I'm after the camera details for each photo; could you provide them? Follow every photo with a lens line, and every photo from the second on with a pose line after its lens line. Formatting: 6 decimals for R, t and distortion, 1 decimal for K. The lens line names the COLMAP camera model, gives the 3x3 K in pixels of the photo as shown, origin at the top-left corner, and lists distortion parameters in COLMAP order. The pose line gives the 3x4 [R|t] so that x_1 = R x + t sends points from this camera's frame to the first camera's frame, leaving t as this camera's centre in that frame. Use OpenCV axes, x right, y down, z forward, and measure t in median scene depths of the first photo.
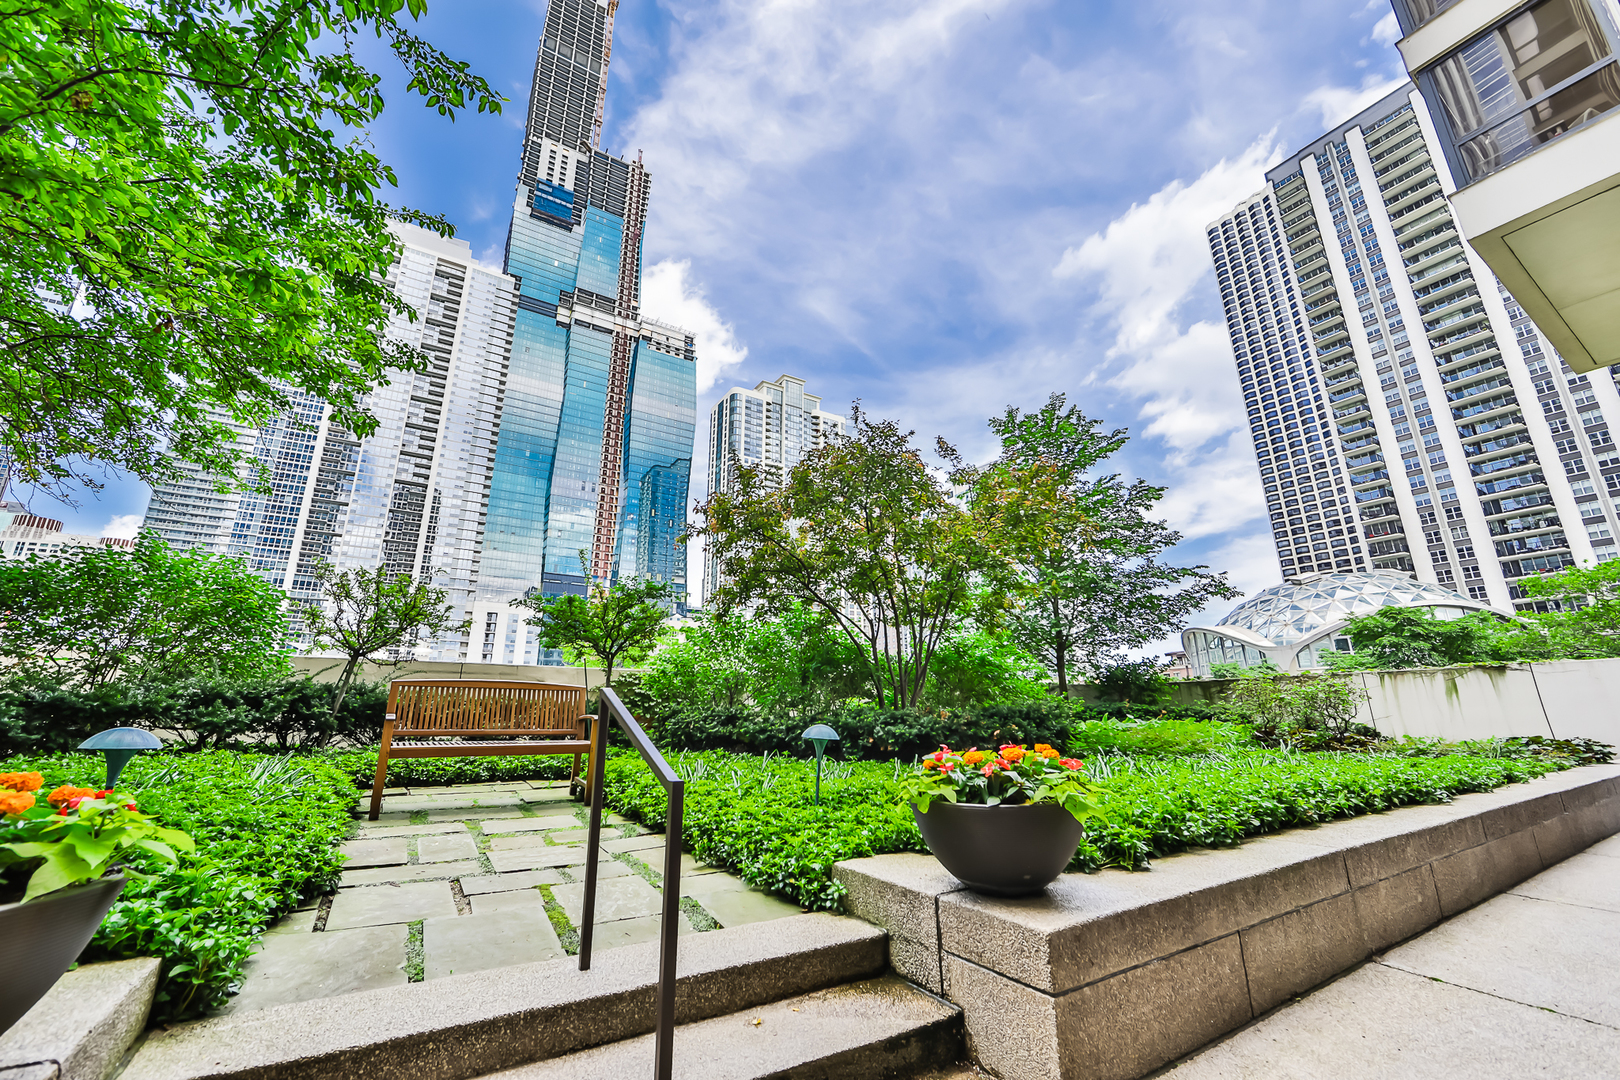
lens RADIAL K [[642.3, 0, 796.9], [0, 642.3, 532.2], [0, 0, 1]] dist [-0.004100, 0.000404]
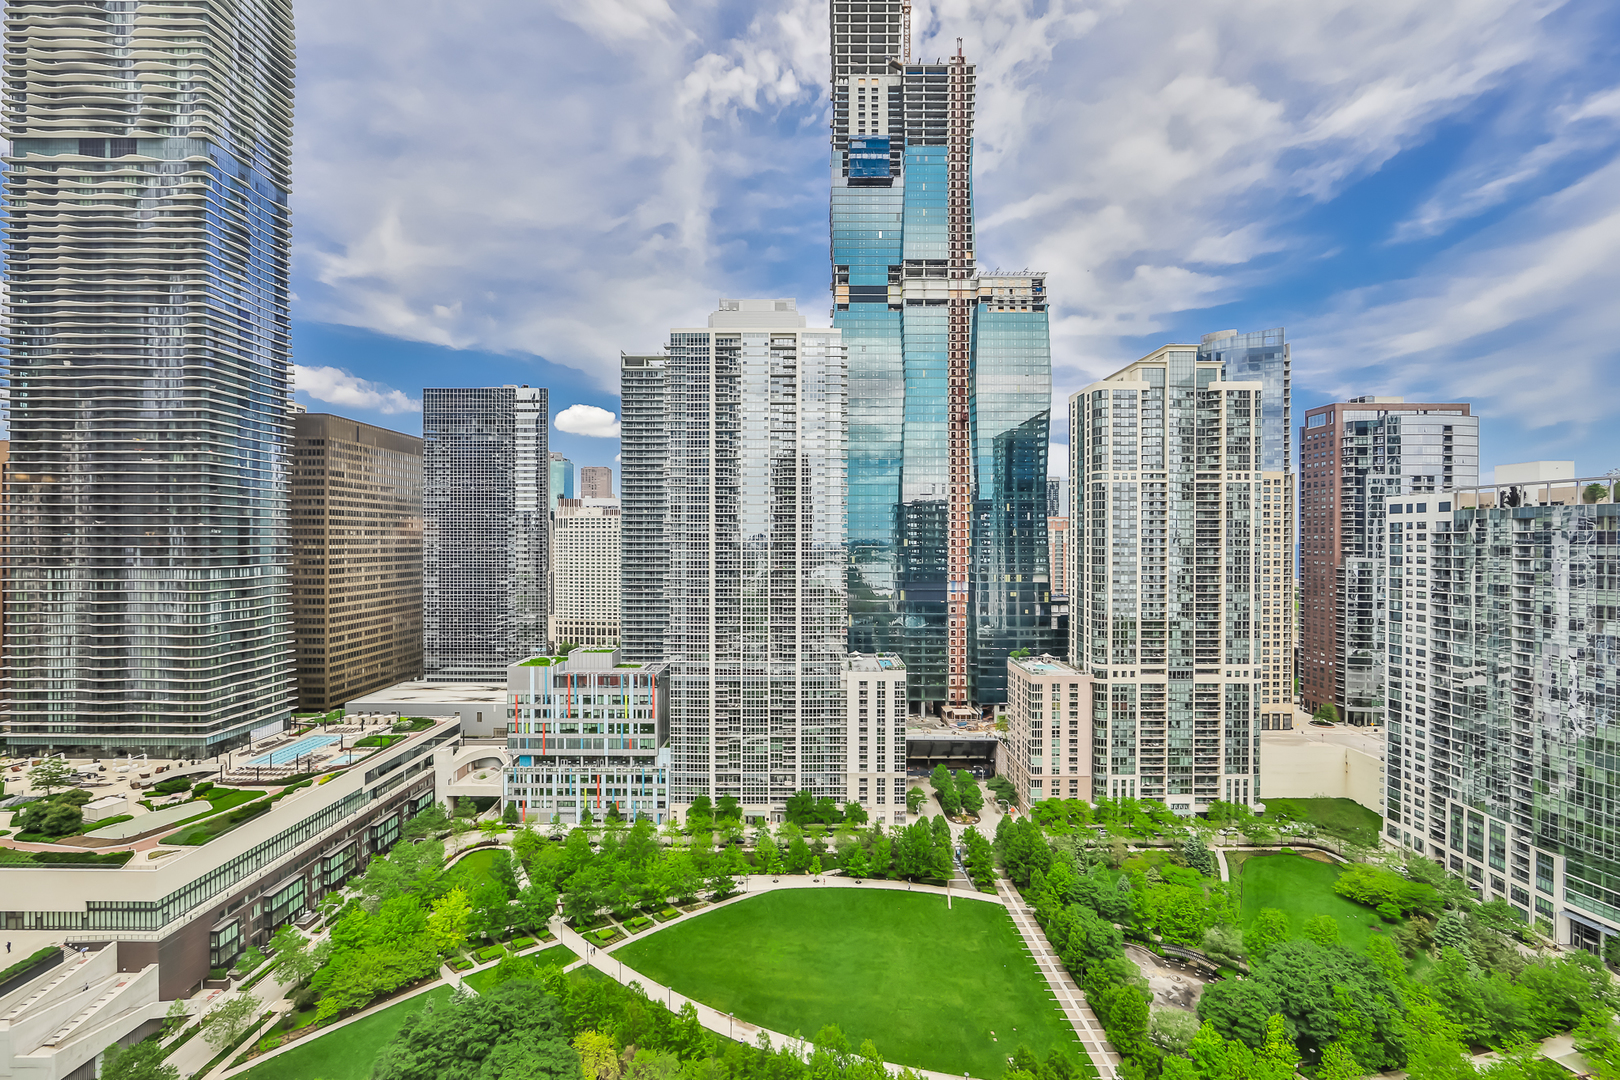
lens RADIAL K [[642.3, 0, 812.2], [0, 642.3, 537.1], [0, 0, 1]] dist [-0.004100, 0.000404]
pose [[0.863304, 0.000368, -0.504685, 0.000641], [0.144444, 0.957987, 0.247782, -0.246463], [0.483573, -0.286810, 0.826981, 0.077842]]
